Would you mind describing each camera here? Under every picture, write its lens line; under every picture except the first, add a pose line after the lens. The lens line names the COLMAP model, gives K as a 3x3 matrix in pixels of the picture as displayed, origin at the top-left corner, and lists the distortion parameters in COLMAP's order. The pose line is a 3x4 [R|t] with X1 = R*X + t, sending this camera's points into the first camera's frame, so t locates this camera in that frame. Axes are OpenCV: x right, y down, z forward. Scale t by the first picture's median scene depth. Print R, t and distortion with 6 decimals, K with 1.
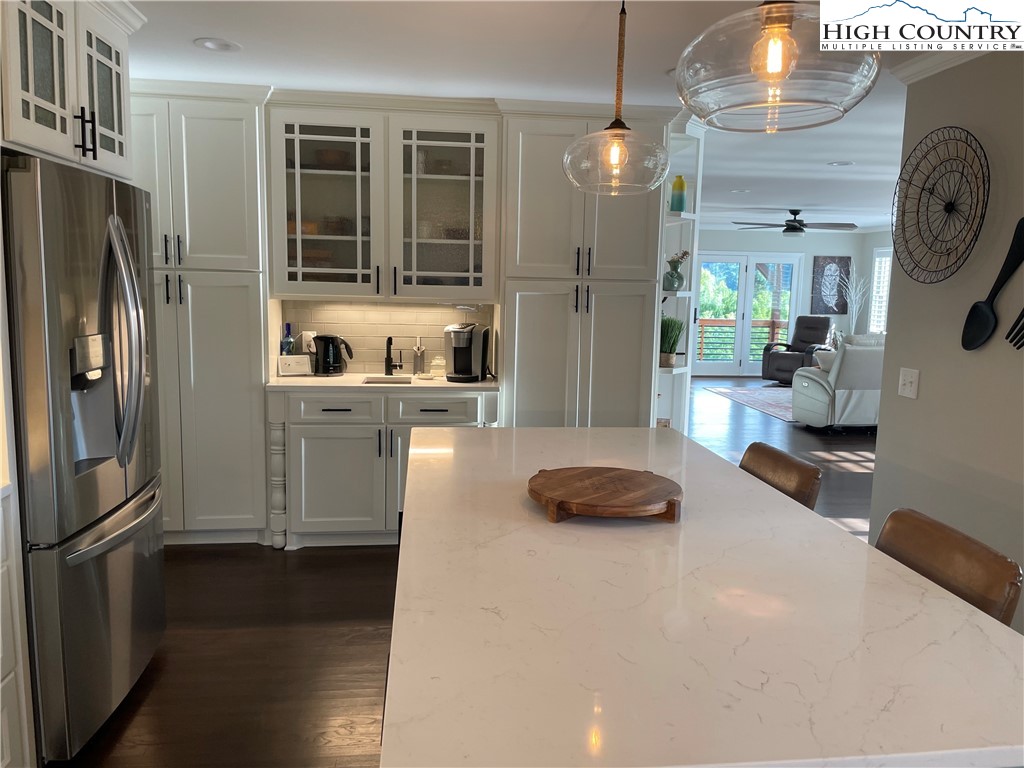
lens RADIAL K [[784.2, 0, 512.0], [0, 784.2, 384.0], [0, 0, 1]] dist [0.096248, 0.001077]
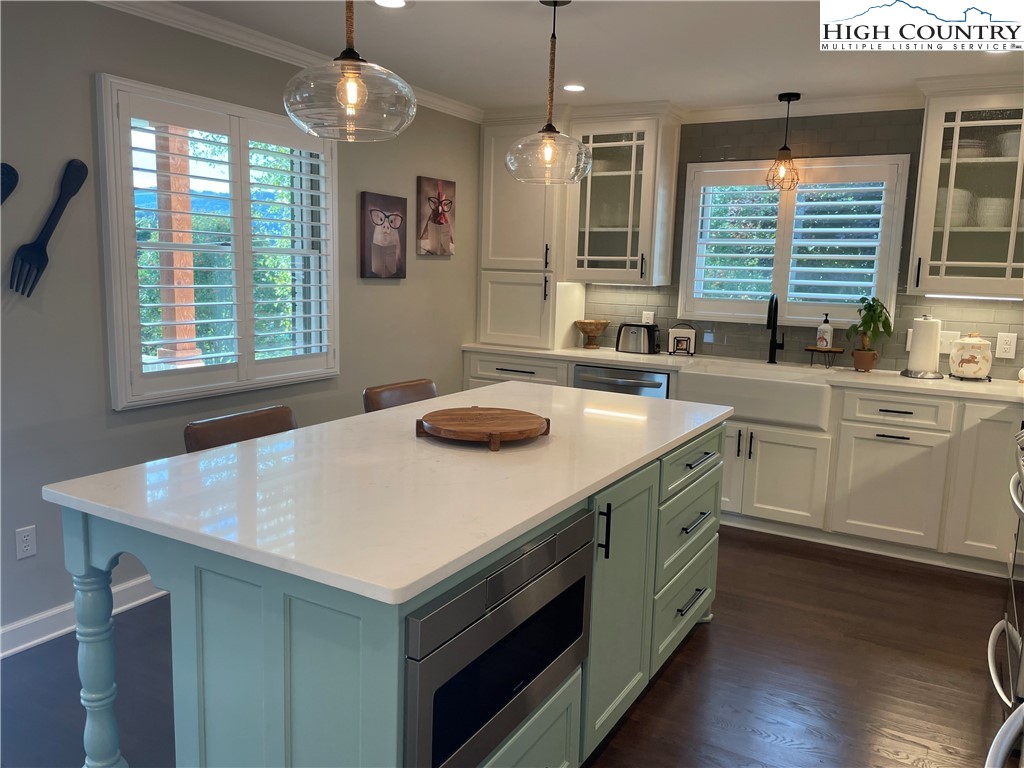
lens RADIAL K [[780.9, 0, 512.0], [0, 780.9, 384.0], [0, 0, 1]] dist [0.007061, 0.001997]
pose [[0.784314, 0.088600, -0.614005, 0.376243], [-0.081516, 0.995886, 0.039578, 0.005110], [0.614986, 0.019010, 0.788309, 0.022668]]
